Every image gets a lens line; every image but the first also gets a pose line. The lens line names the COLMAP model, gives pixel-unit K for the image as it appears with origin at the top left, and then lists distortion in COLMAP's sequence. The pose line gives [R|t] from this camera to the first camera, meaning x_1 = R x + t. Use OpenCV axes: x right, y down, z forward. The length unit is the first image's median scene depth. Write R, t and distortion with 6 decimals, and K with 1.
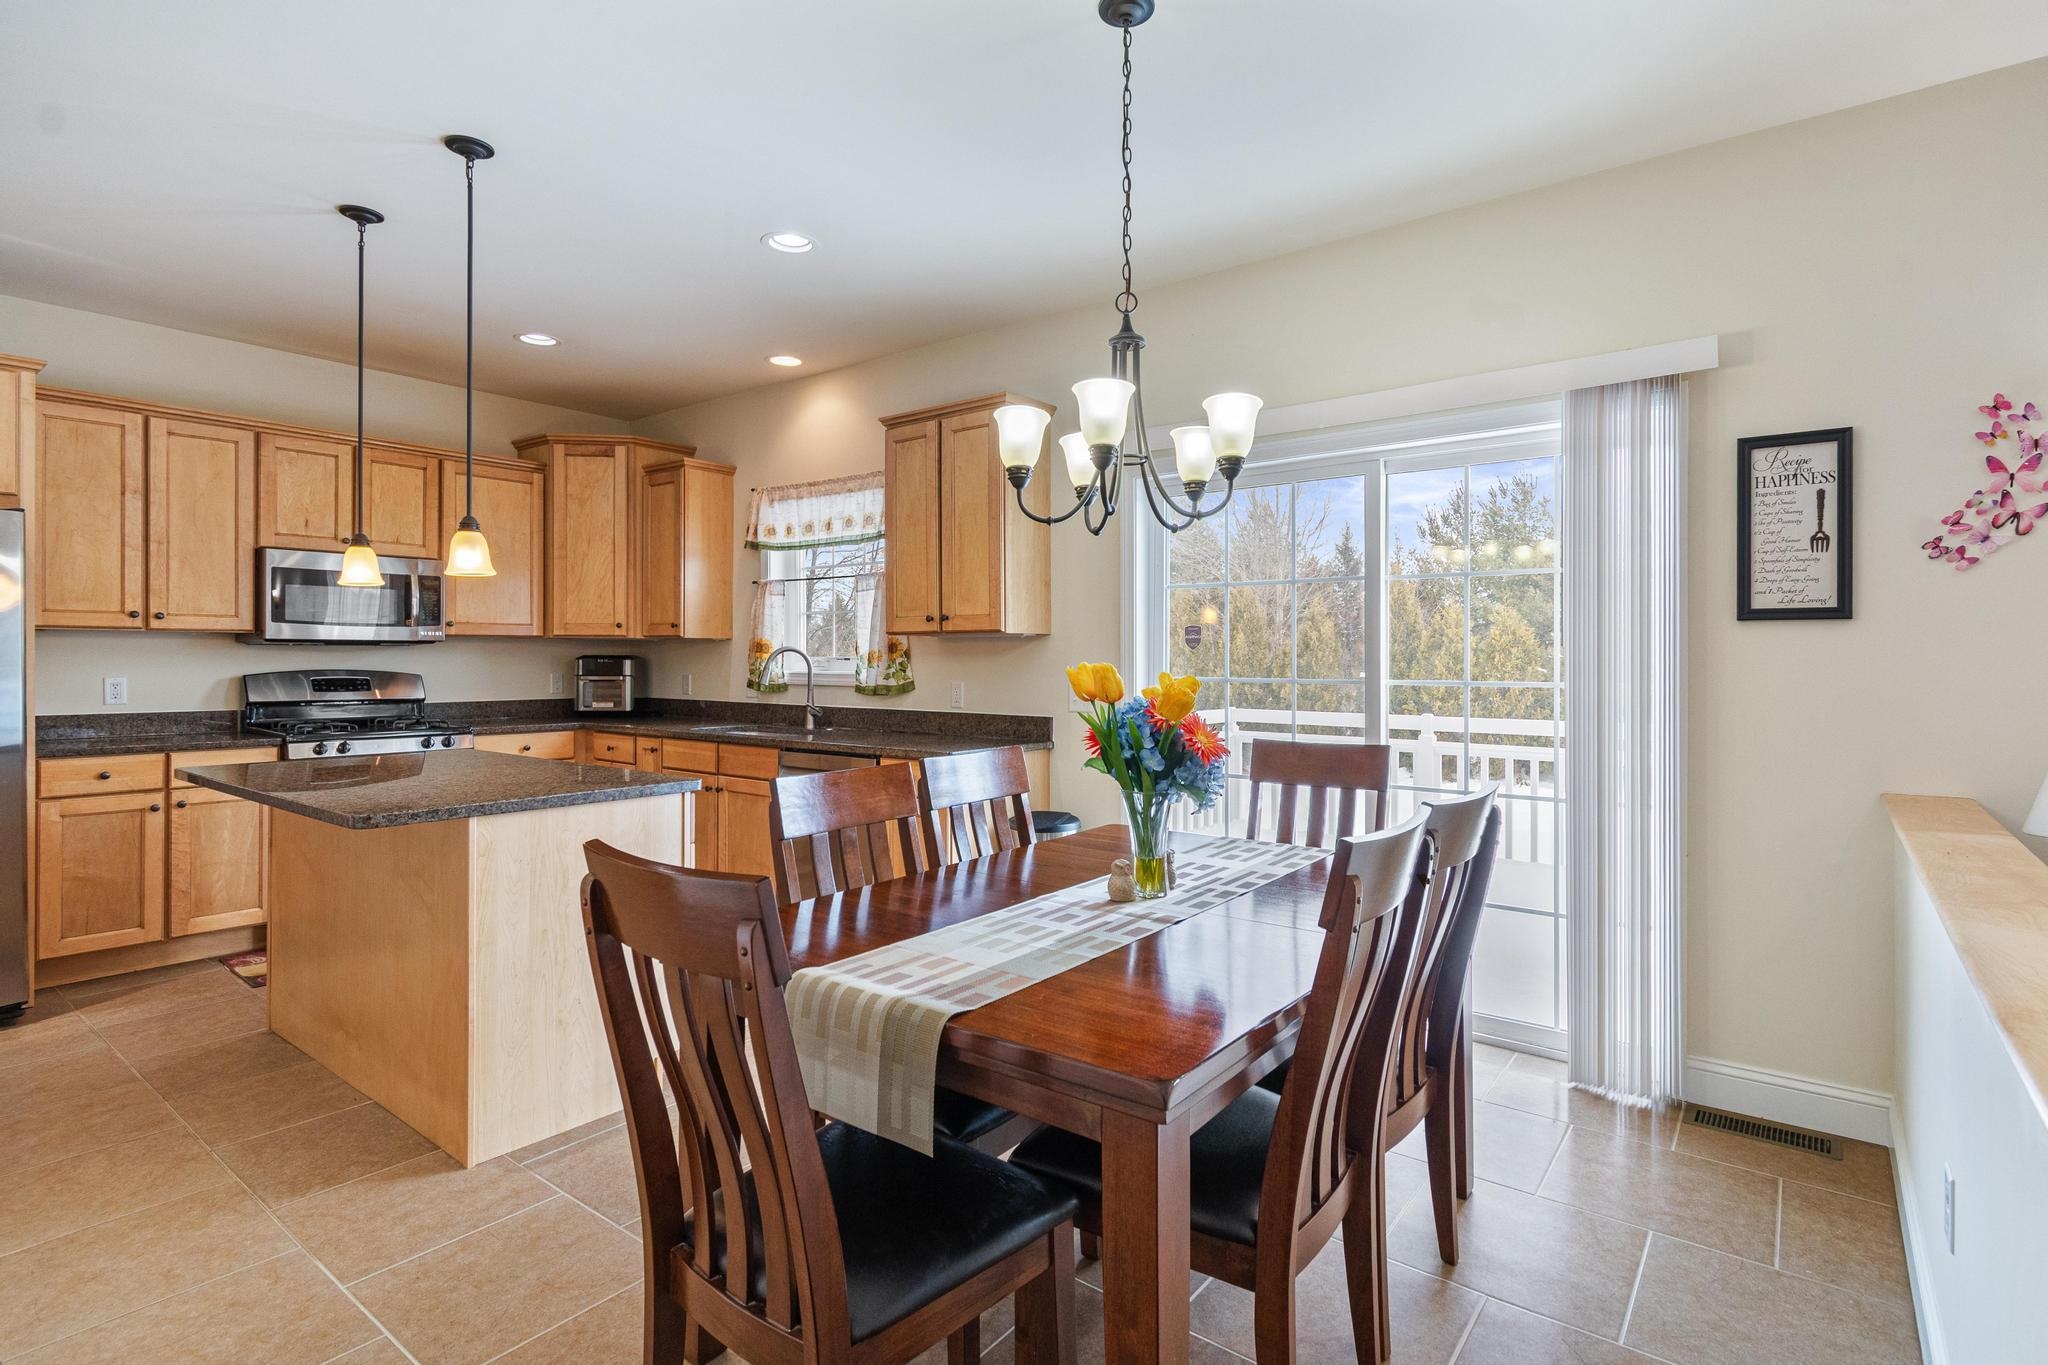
lens RADIAL K [[1005.5, 0, 1053.6], [0, 1005.5, 665.3], [0, 0, 1]] dist [-0.000215, -0.000178]
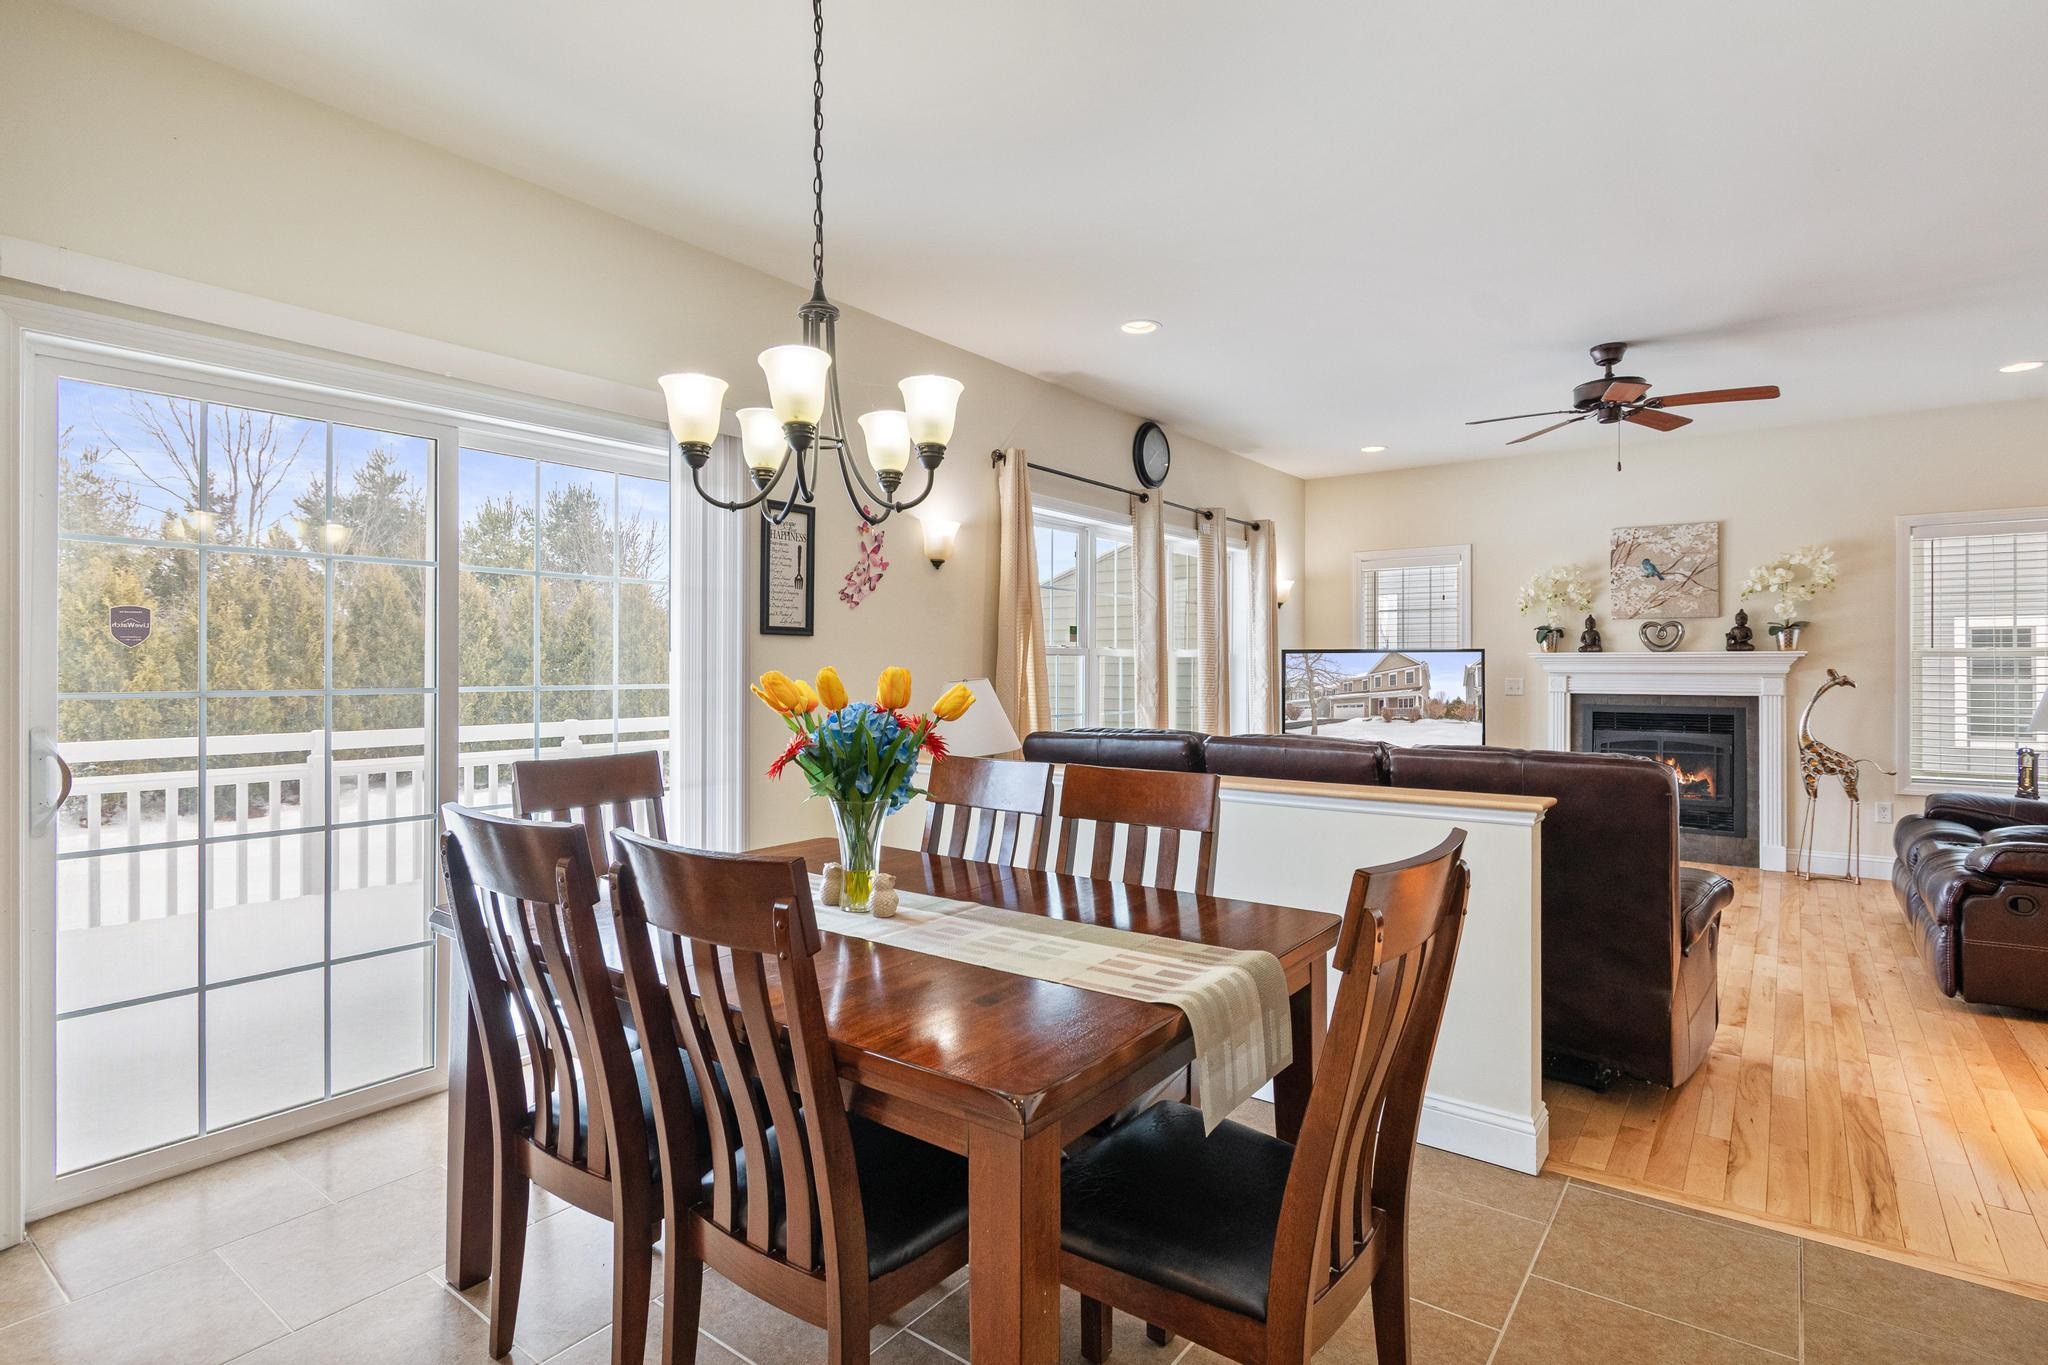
lens RADIAL K [[1005.5, 0, 1053.6], [0, 1005.5, 665.3], [0, 0, 1]] dist [-0.000215, -0.000178]
pose [[-0.018334, 0.003451, 0.999826, -0.732672], [0.001989, 0.999992, -0.003415, 0.002235], [-0.999830, 0.001926, -0.018341, 0.714932]]
